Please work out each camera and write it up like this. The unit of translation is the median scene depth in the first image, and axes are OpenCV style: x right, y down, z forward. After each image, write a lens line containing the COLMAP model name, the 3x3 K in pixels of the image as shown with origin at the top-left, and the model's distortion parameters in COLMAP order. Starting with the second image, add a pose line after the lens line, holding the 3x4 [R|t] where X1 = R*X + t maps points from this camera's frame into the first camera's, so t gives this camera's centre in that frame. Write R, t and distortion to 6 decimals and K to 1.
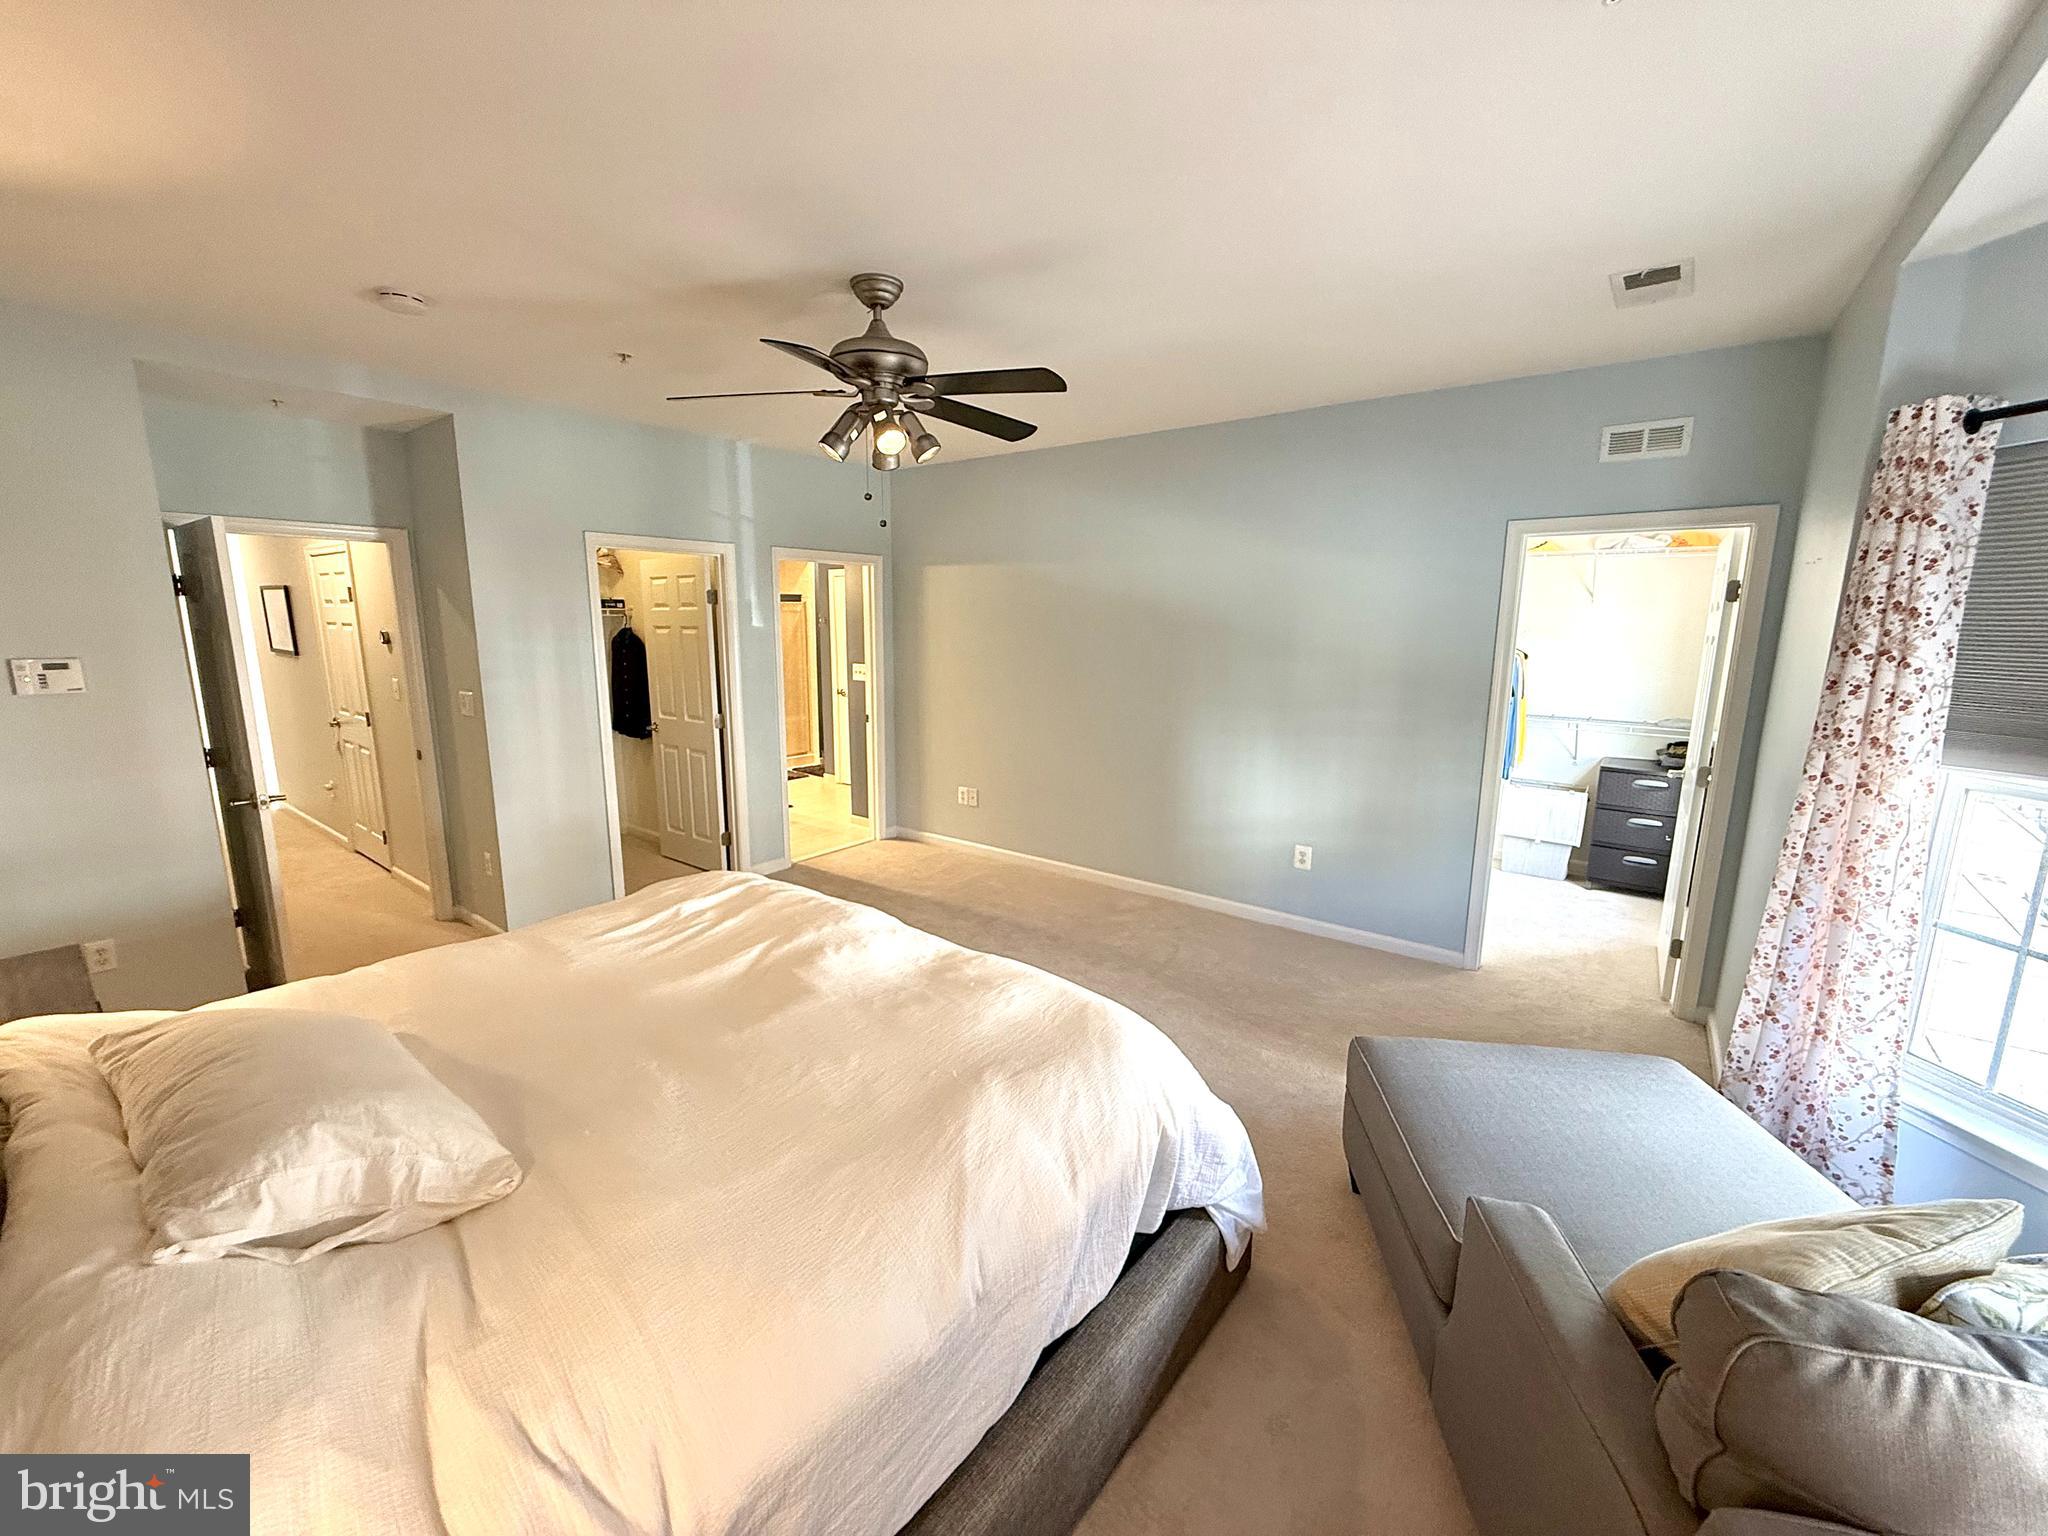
lens RADIAL K [[816.5, 0, 1015.7], [0, 816.5, 768.2], [0, 0, 1]] dist [0.000025, 0.000106]
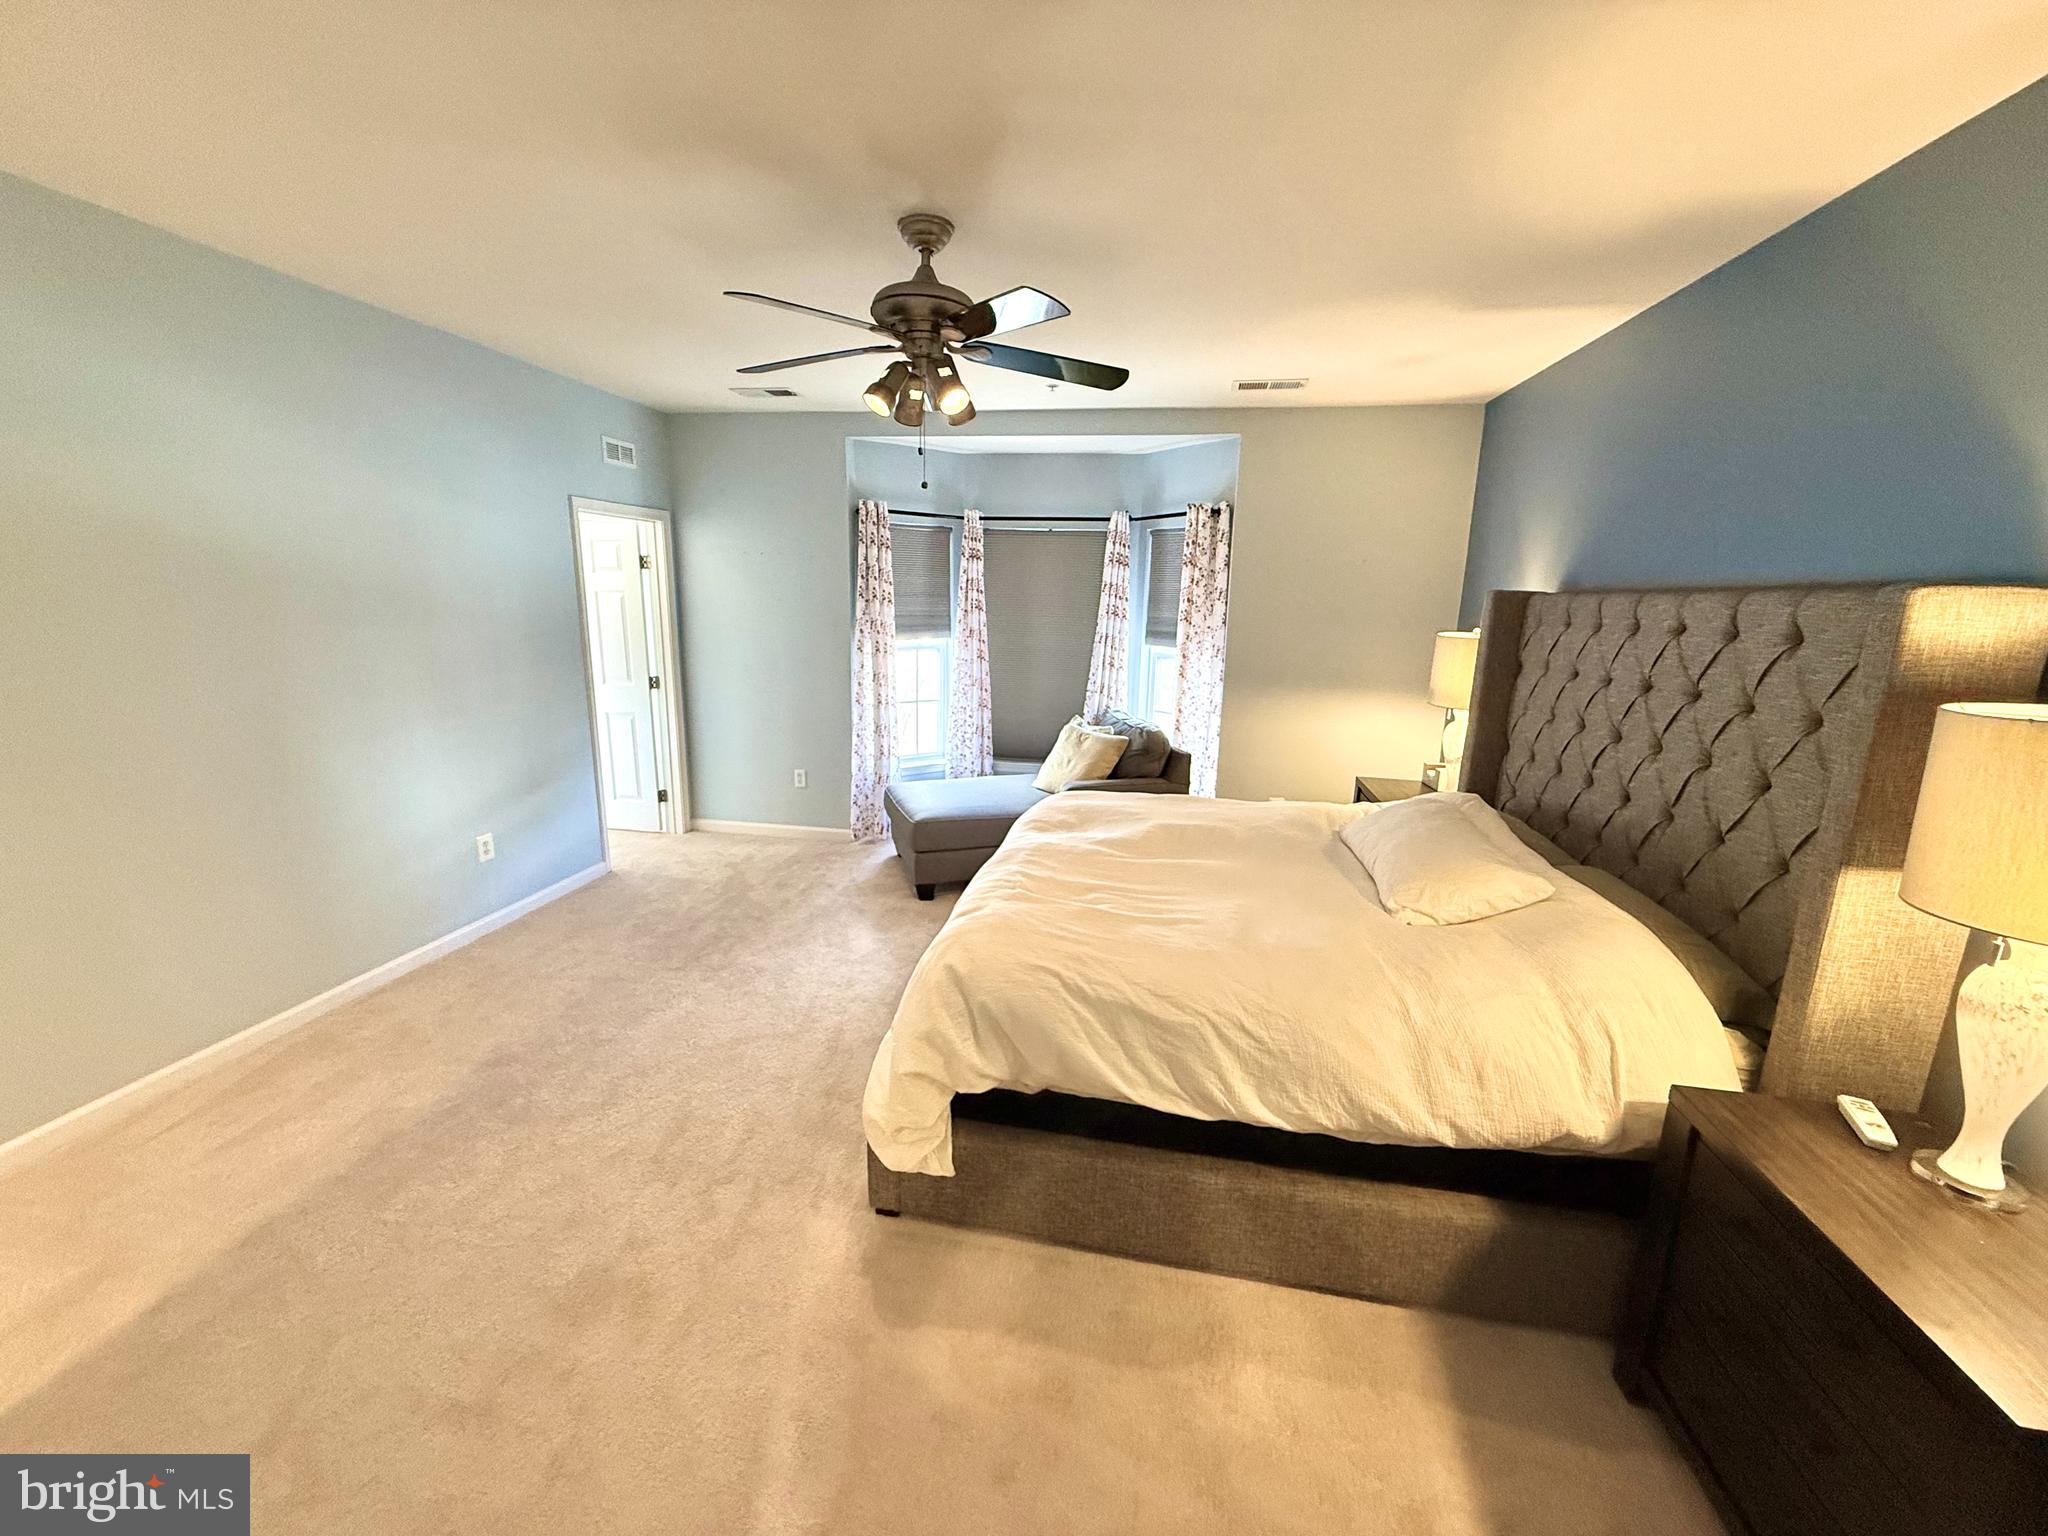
lens RADIAL K [[816.0, 0, 1018.6], [0, 816.0, 767.0], [0, 0, 1]] dist [0.003522, 0.000306]
pose [[-0.468812, -0.198662, 0.860668, -0.888211], [0.136811, 0.946290, 0.292948, -0.205437], [-0.872639, 0.255086, -0.416453, 1.124813]]
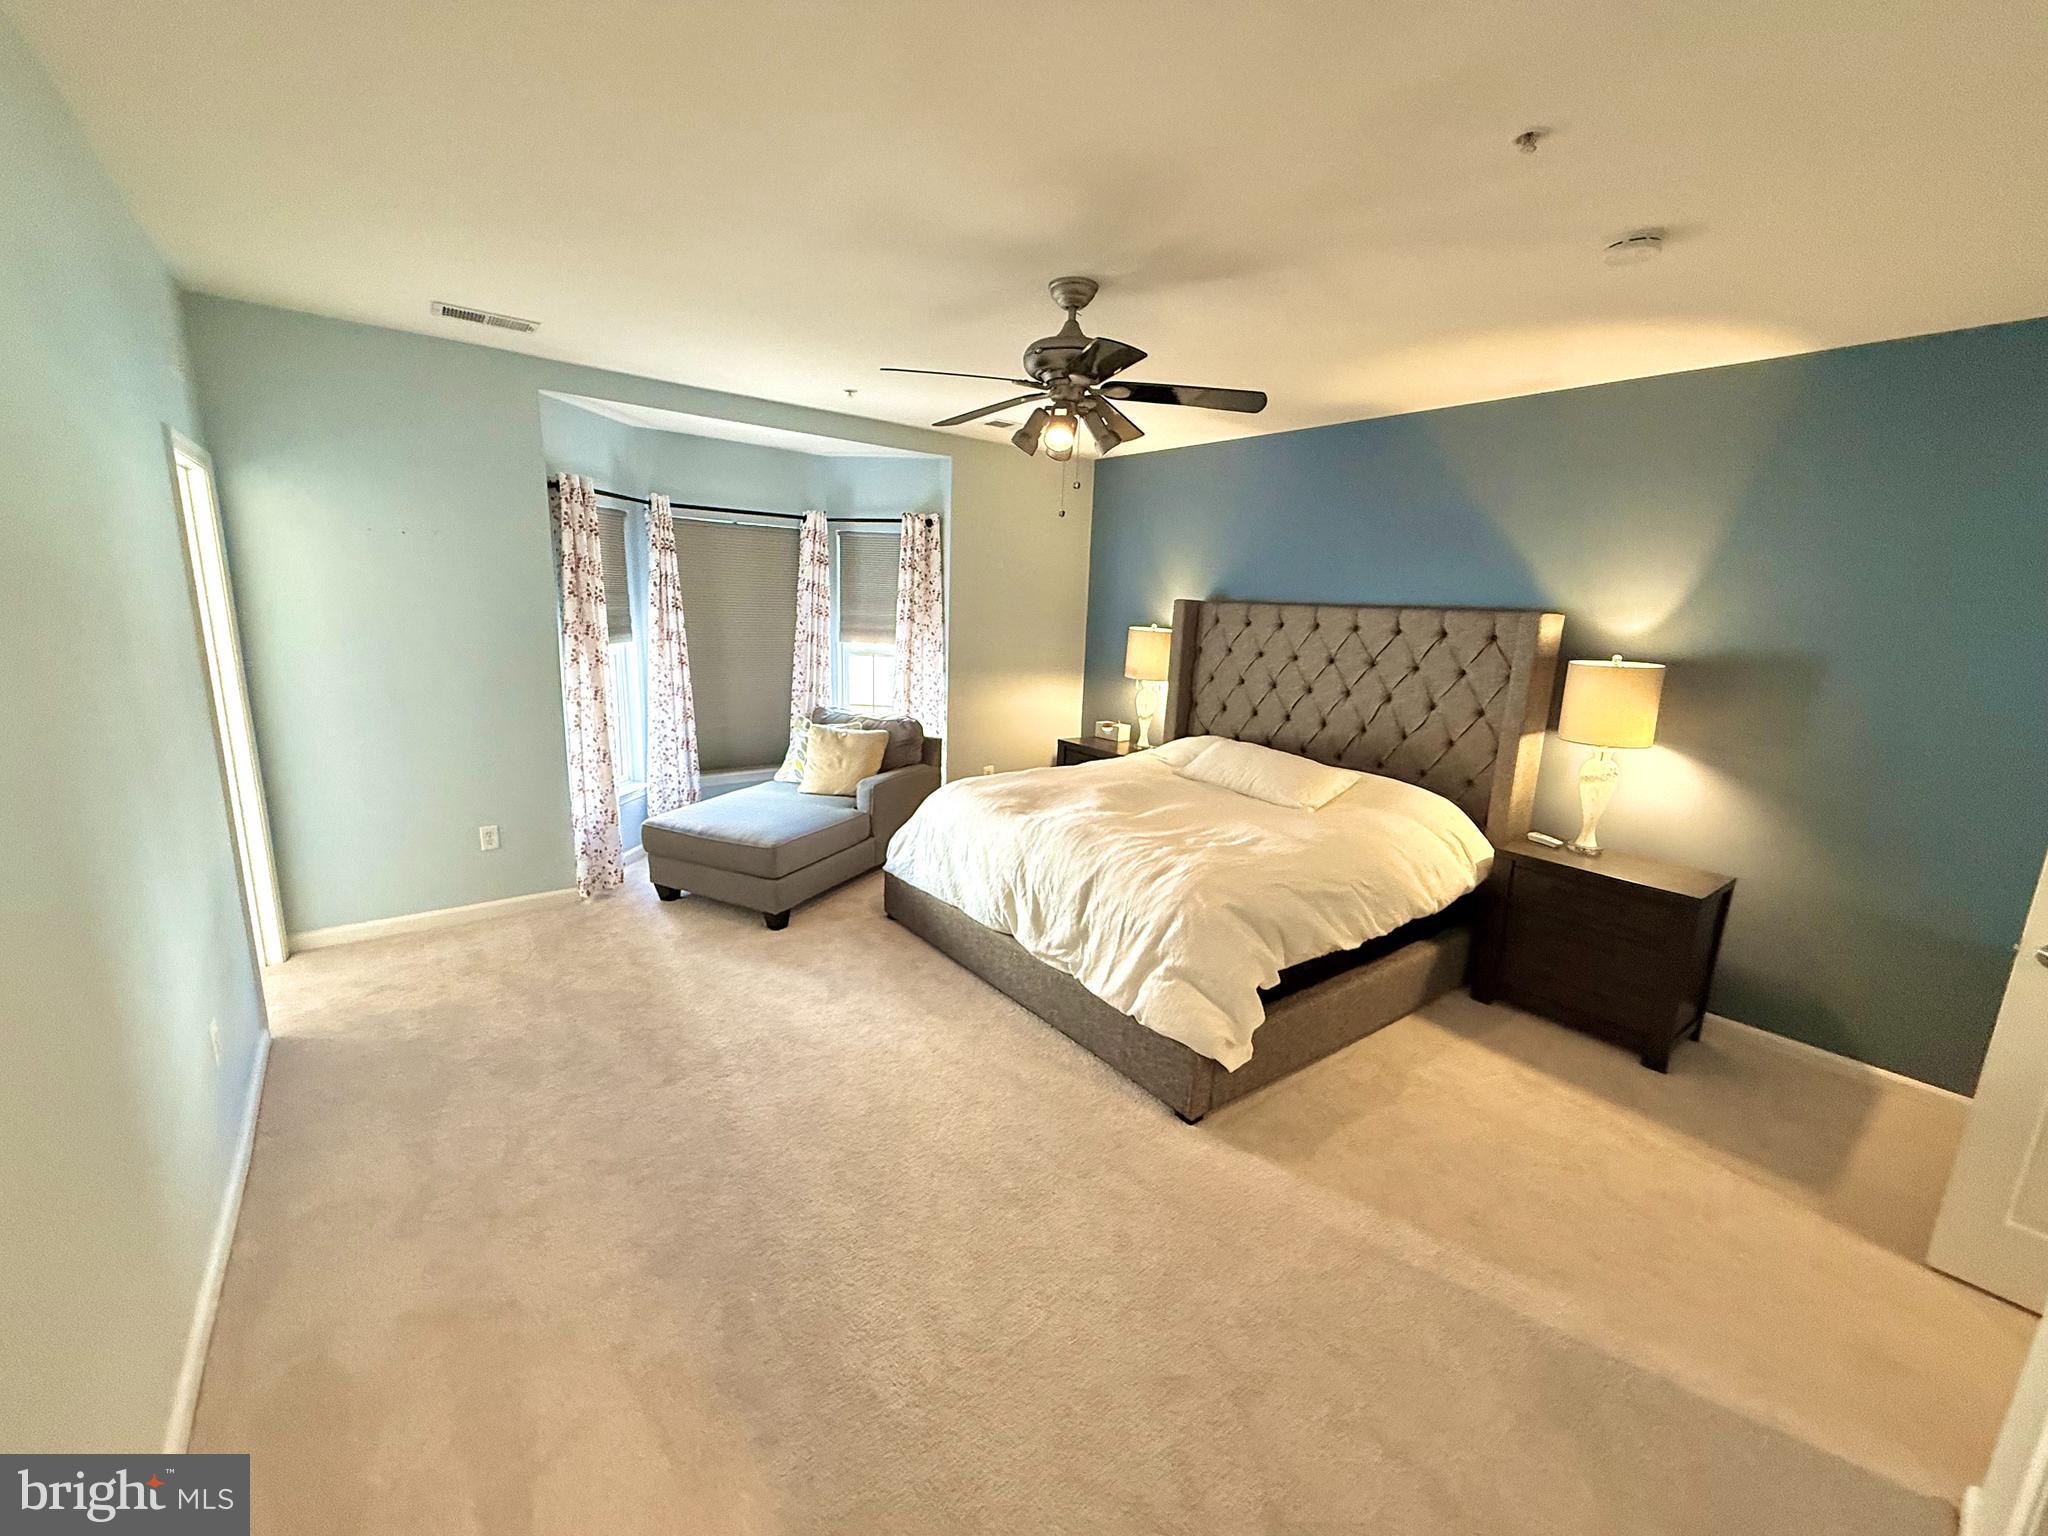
lens RADIAL K [[816.5, 0, 1015.7], [0, 816.5, 768.2], [0, 0, 1]] dist [0.000025, 0.000106]
pose [[-0.968268, -0.091560, 0.232539, -0.306635], [0.002372, 0.927063, 0.374897, -0.317272], [-0.249904, 0.363553, -0.897428, 1.697727]]
